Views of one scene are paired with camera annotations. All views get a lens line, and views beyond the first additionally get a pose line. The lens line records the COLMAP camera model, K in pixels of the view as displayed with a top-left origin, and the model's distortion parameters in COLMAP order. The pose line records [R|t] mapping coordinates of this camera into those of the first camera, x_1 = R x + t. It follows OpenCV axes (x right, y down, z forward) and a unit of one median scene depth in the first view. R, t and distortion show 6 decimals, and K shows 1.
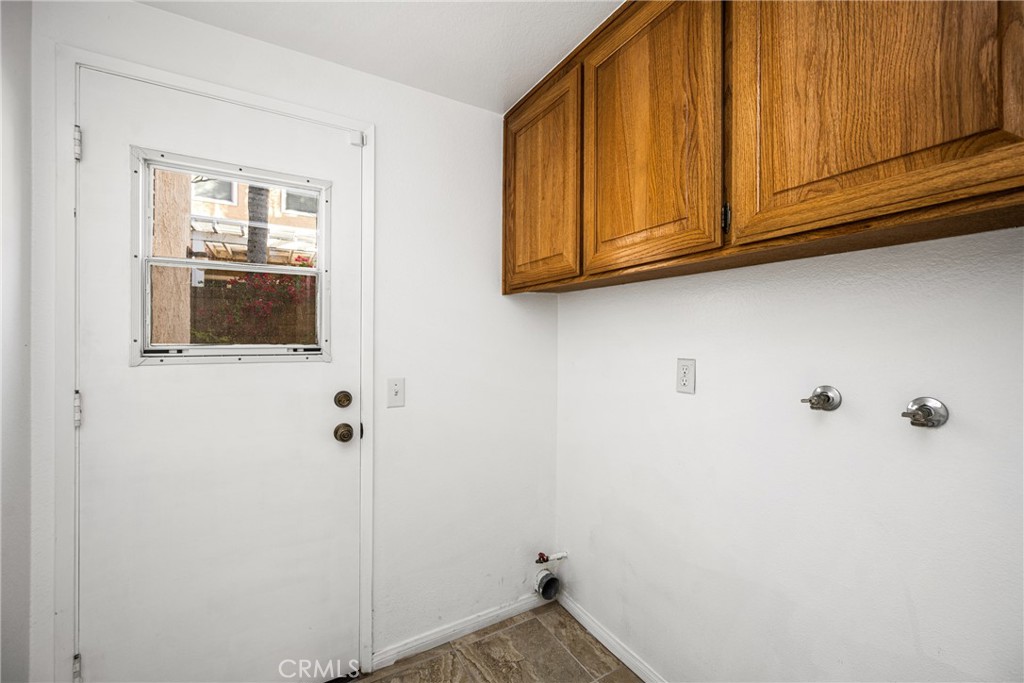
lens RADIAL K [[414.1, 0, 512.0], [0, 414.1, 341.5], [0, 0, 1]] dist [-0.008039, 0.000103]
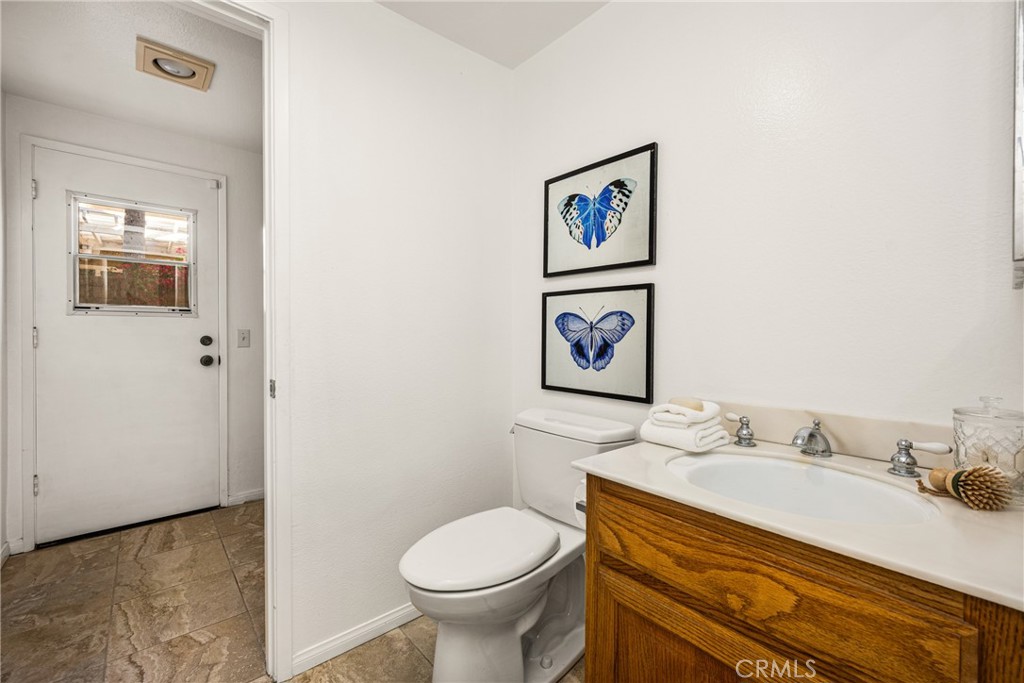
lens RADIAL K [[423.5, 0, 512.0], [0, 423.5, 341.5], [0, 0, 1]] dist [0.000720, 0.000051]
pose [[0.983012, -0.009828, 0.183276, 0.505664], [0.009208, 0.999949, 0.004232, 0.150747], [-0.183308, -0.002473, 0.983052, -0.935942]]
